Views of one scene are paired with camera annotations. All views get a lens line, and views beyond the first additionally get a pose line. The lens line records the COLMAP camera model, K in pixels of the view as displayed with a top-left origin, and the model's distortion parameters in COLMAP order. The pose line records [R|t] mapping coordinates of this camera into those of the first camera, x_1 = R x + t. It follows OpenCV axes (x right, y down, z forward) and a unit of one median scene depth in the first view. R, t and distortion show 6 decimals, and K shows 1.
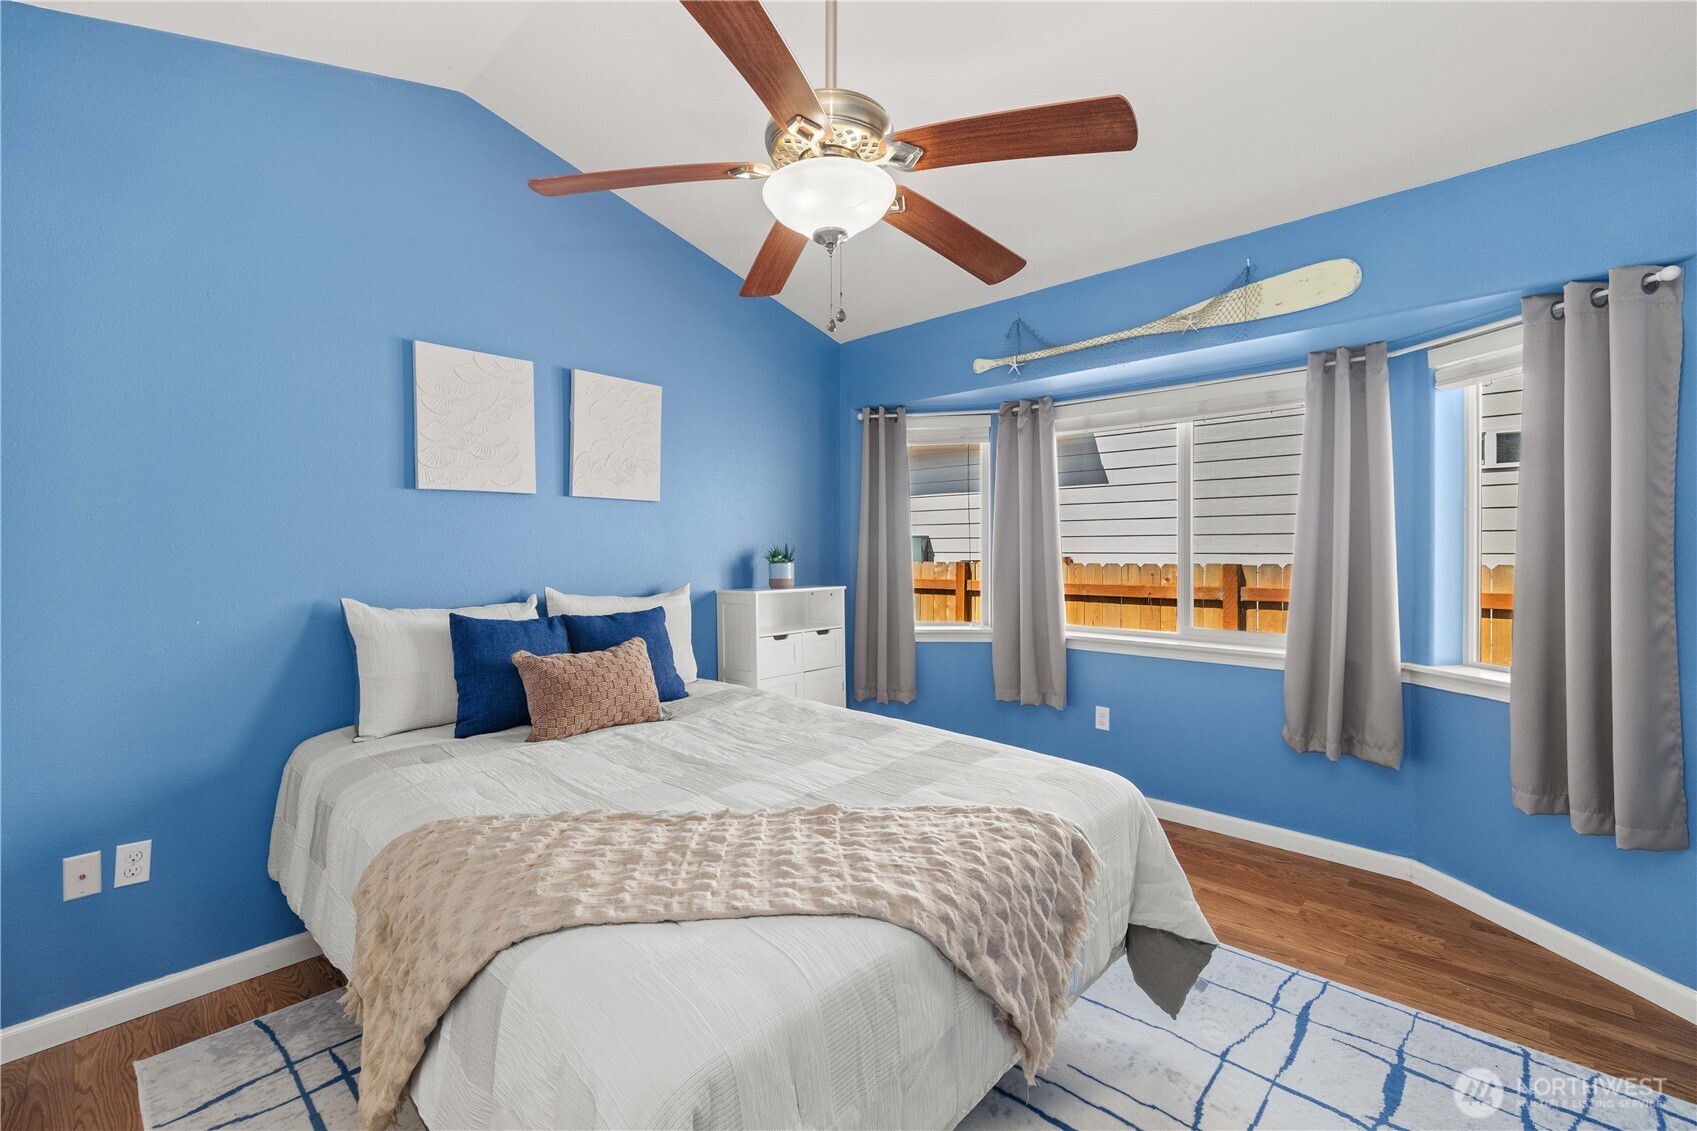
lens RADIAL K [[716.3, 0, 847.0], [0, 716.3, 554.6], [0, 0, 1]] dist [0.003738, -0.000403]
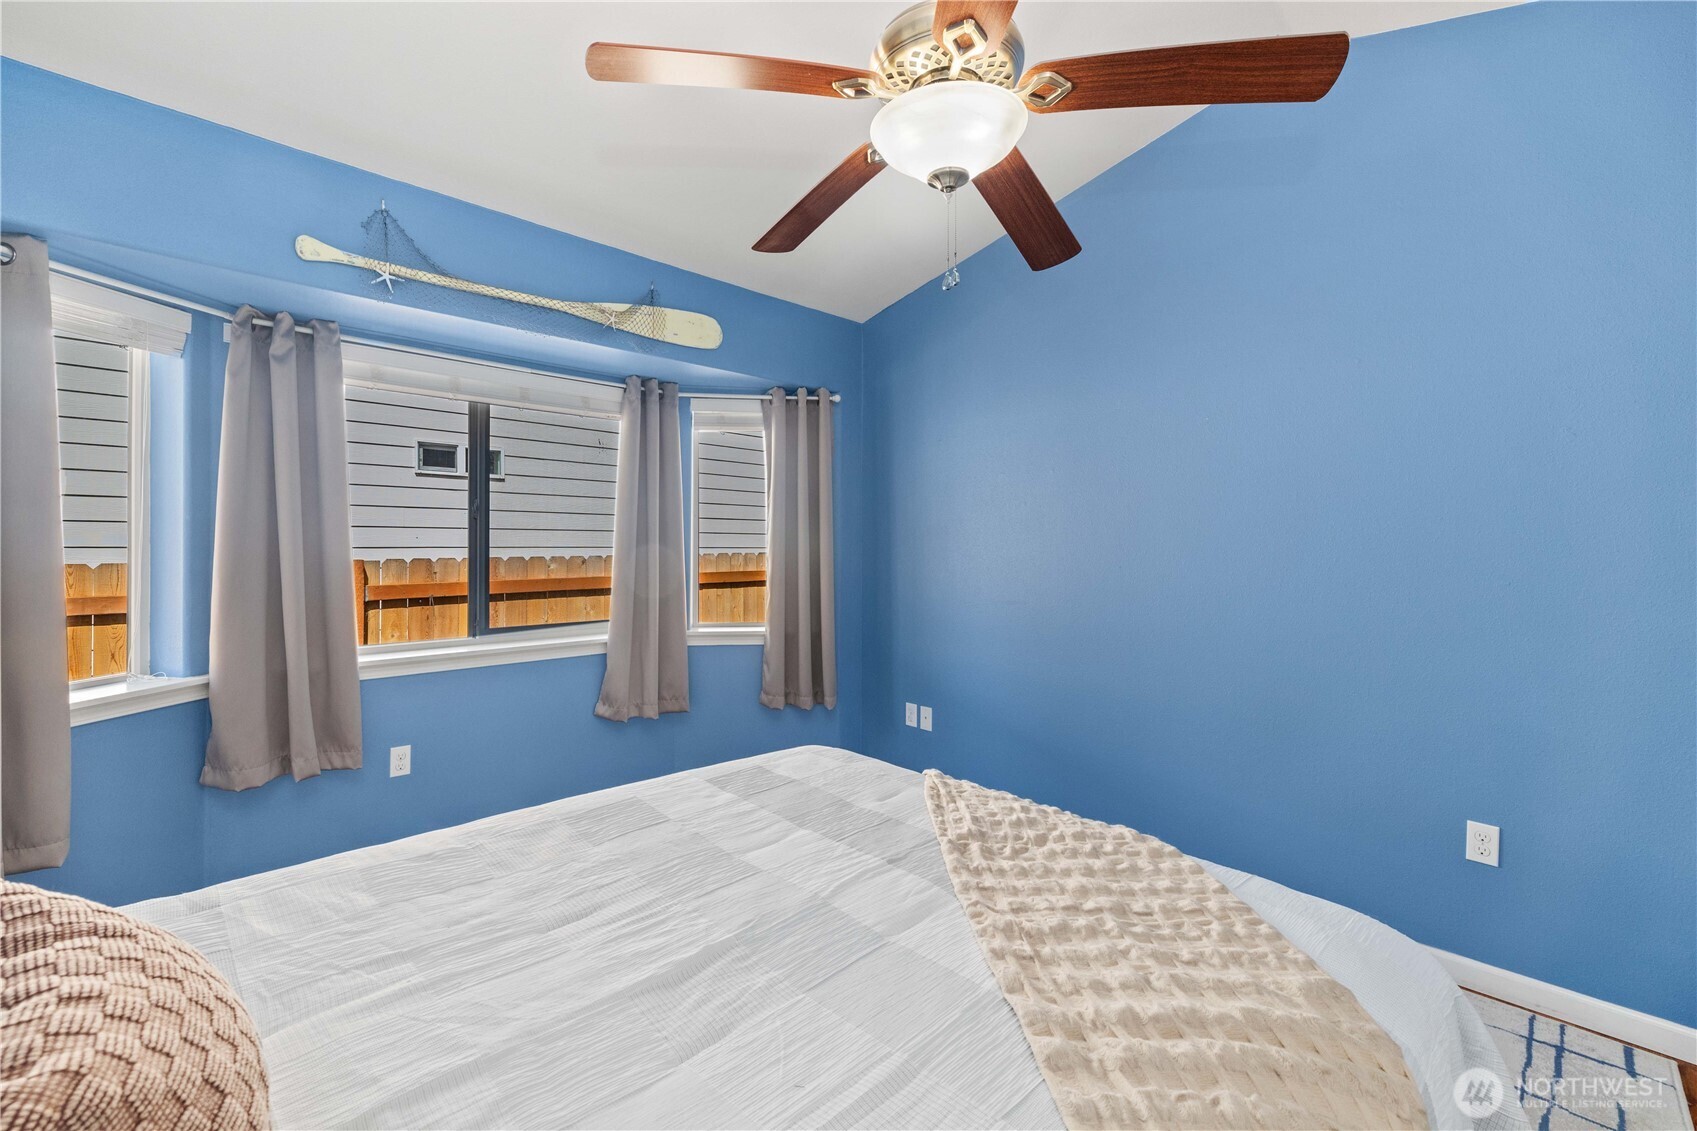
lens RADIAL K [[716.3, 0, 846.7], [0, 716.3, 524.9], [0, 0, 1]] dist [0.003738, -0.000403]
pose [[0.042039, 0.028555, 0.998708, -0.657725], [0.004527, 0.999576, -0.028771, -0.002092], [-0.999106, 0.005731, 0.041892, 0.801594]]
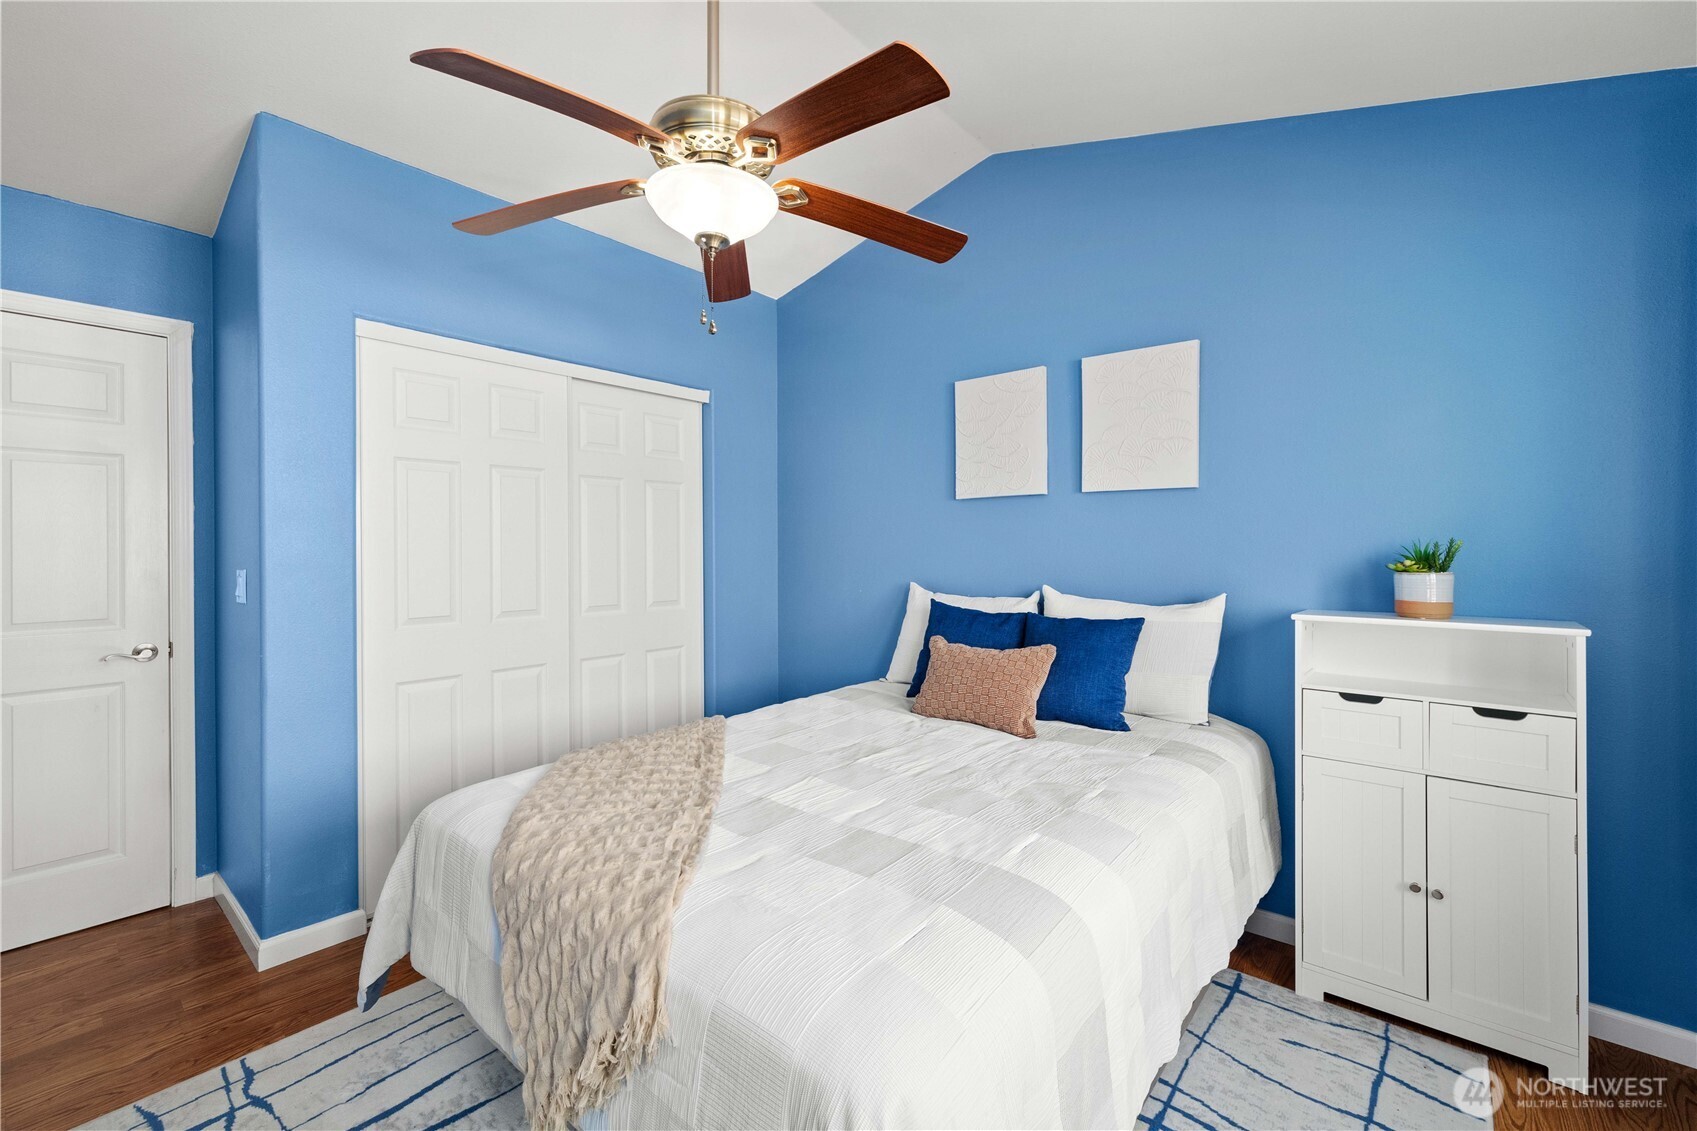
lens RADIAL K [[716.3, 0, 854.4], [0, 716.3, 552.0], [0, 0, 1]] dist [0.003738, -0.000403]
pose [[0.036022, 0.011785, -0.999281, 0.738055], [-0.006571, 0.999912, 0.011556, -0.013504], [0.999329, 0.006150, 0.036097, 0.864012]]
